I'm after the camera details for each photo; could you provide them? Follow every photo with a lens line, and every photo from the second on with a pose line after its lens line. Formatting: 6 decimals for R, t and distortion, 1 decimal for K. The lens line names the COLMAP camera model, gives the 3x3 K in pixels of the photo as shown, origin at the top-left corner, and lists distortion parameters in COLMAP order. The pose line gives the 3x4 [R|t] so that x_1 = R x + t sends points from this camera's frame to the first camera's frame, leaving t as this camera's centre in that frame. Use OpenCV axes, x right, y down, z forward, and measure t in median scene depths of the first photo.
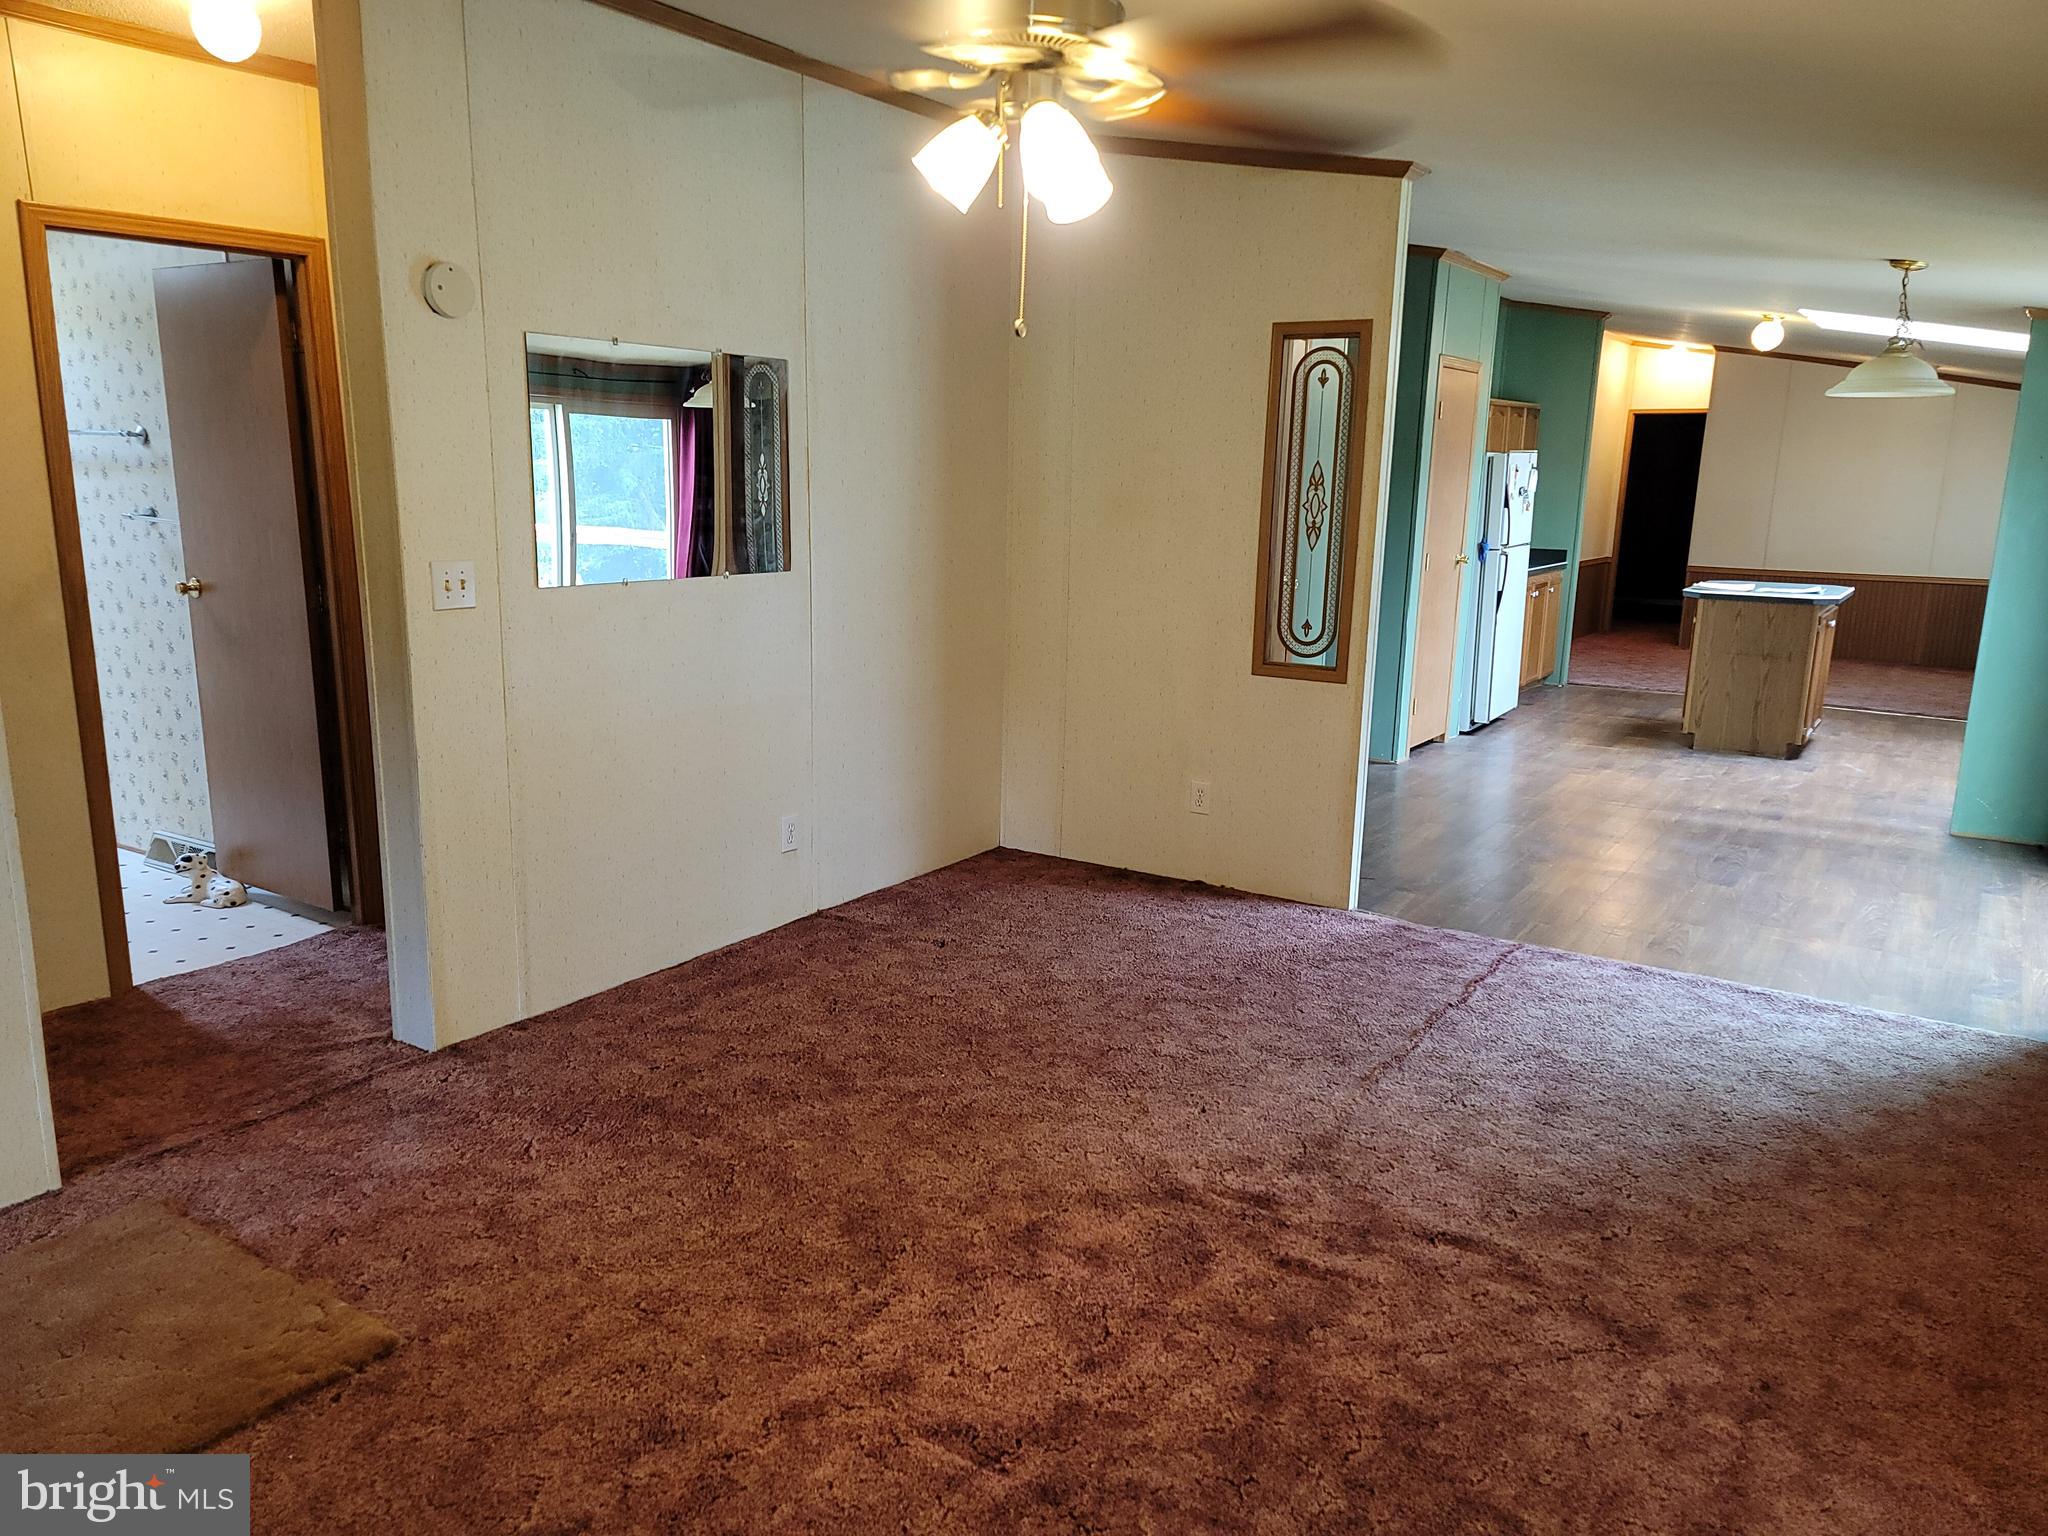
lens RADIAL K [[1477.3, 0, 1023.7], [0, 1477.3, 768.4], [0, 0, 1]] dist [0.054093, -0.050714]
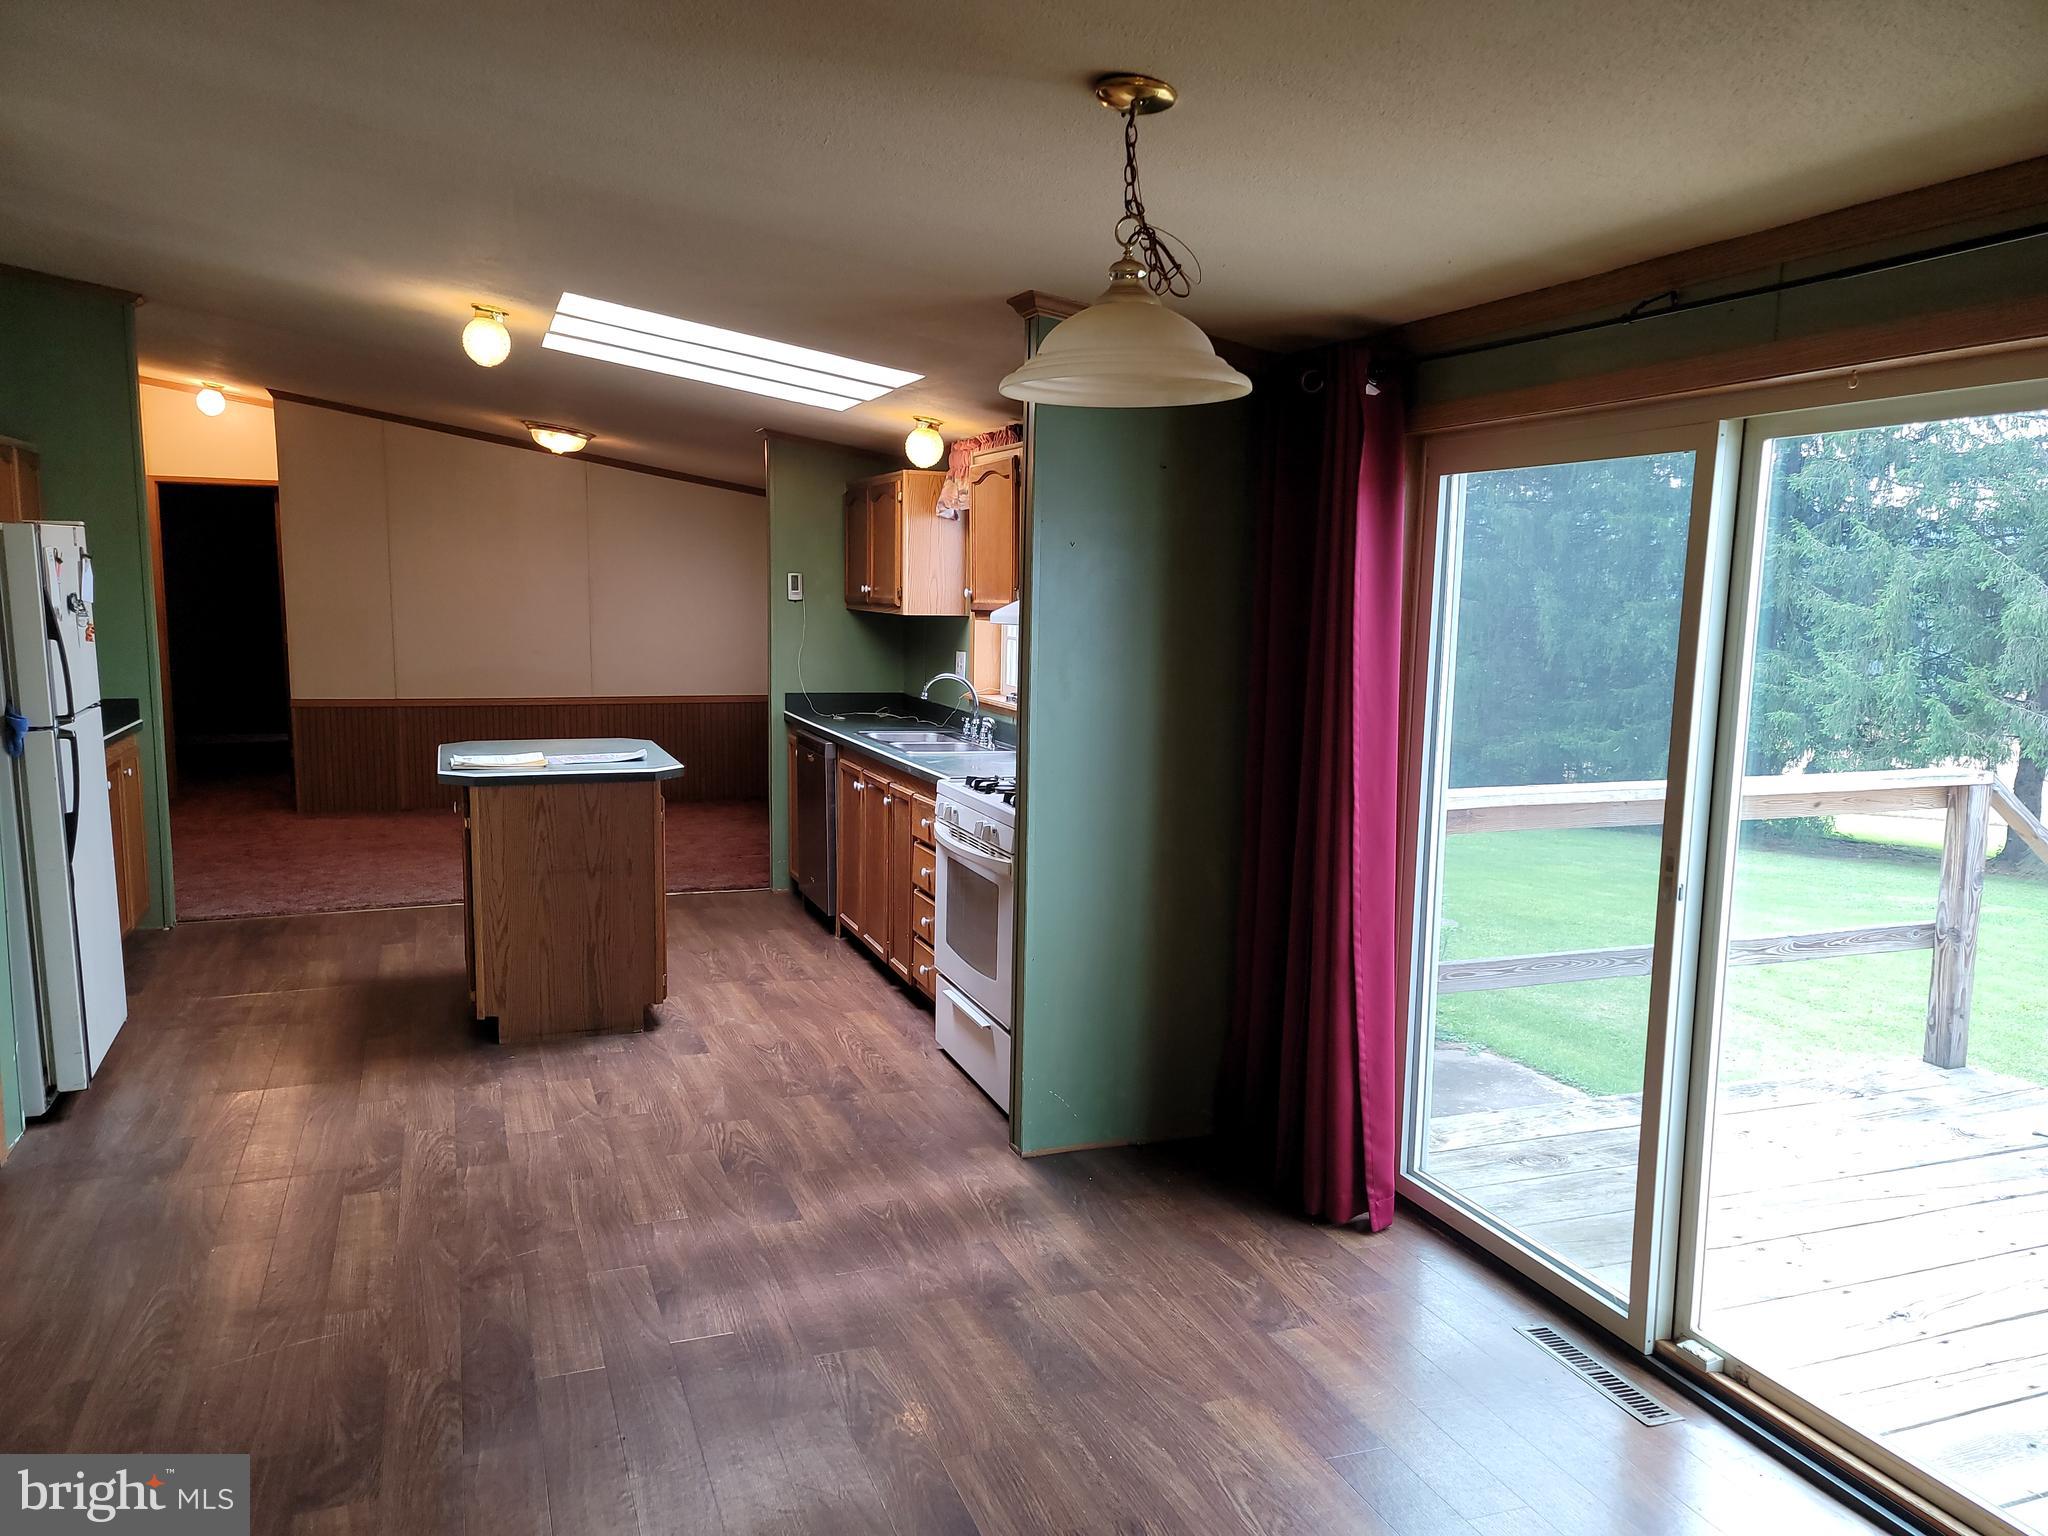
lens RADIAL K [[1477.3, 0, 1024.2], [0, 1477.3, 761.9], [0, 0, 1]] dist [0.054093, -0.050714]
pose [[0.613186, -0.118011, 0.781074, 0.132177], [0.158033, 0.987115, 0.025076, -0.097330], [-0.773969, 0.108059, 0.623935, 0.451716]]
